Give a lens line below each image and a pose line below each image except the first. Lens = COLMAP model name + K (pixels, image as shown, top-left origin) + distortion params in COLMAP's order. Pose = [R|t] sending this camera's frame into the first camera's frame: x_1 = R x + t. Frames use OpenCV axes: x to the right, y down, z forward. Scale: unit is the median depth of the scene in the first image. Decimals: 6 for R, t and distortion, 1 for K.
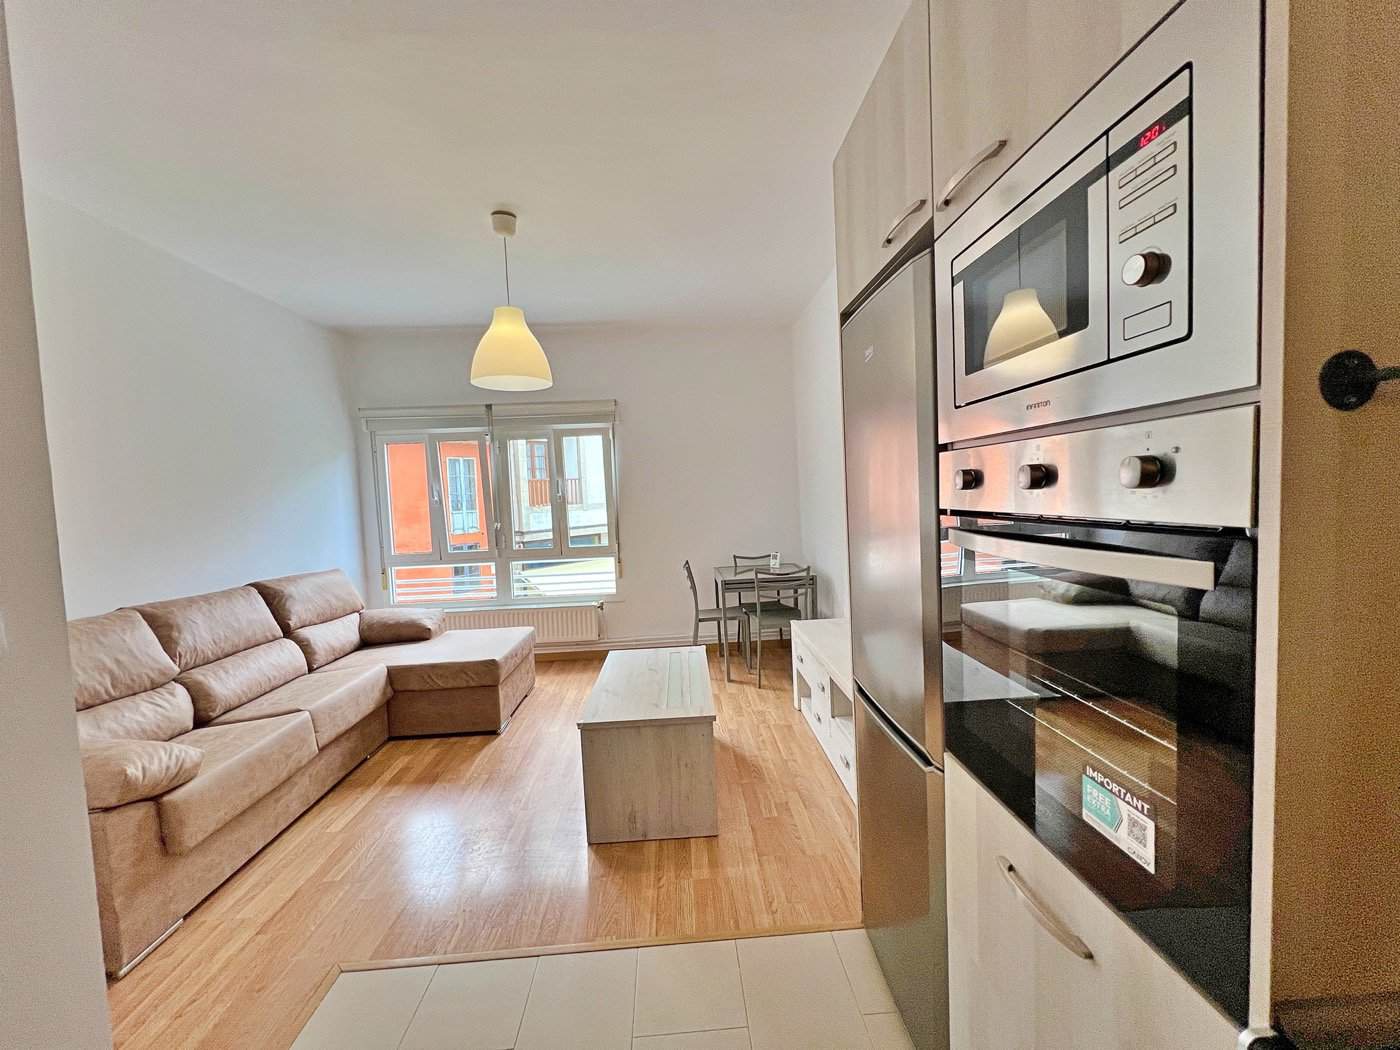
lens RADIAL K [[558.7, 0, 702.6], [0, 558.7, 523.2], [0, 0, 1]] dist [0.000176, -0.000018]
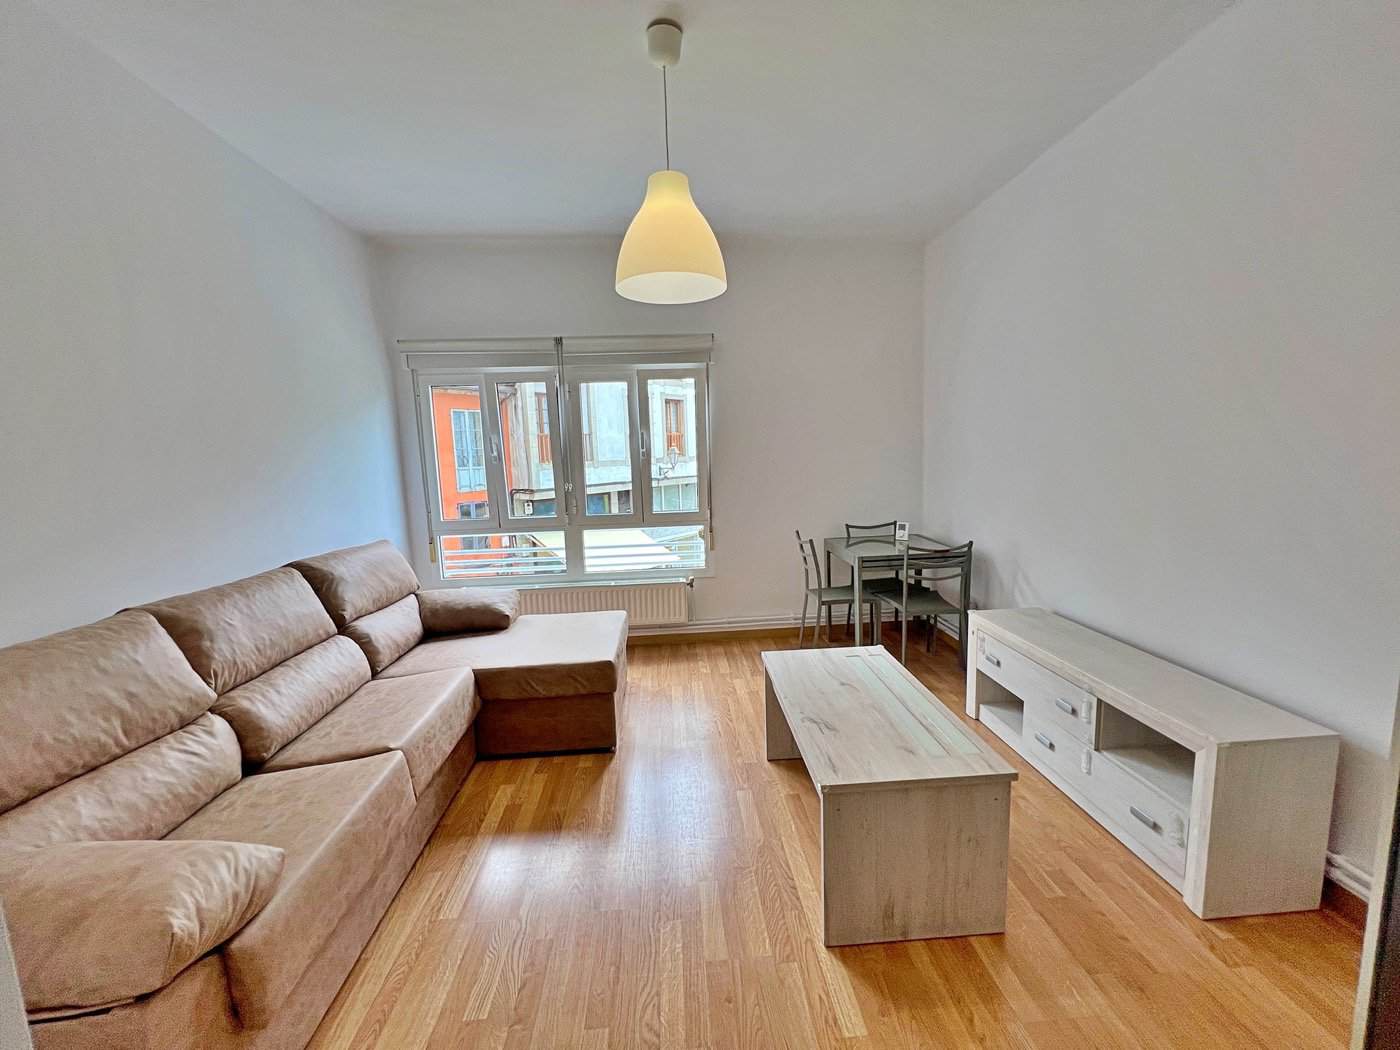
lens RADIAL K [[558.7, 0, 702.6], [0, 558.7, 523.2], [0, 0, 1]] dist [0.000176, -0.000018]
pose [[0.999809, 0.007245, 0.018152, -0.293960], [-0.008581, 0.997177, 0.074595, -0.008898], [-0.017560, -0.074737, 0.997049, 0.264301]]
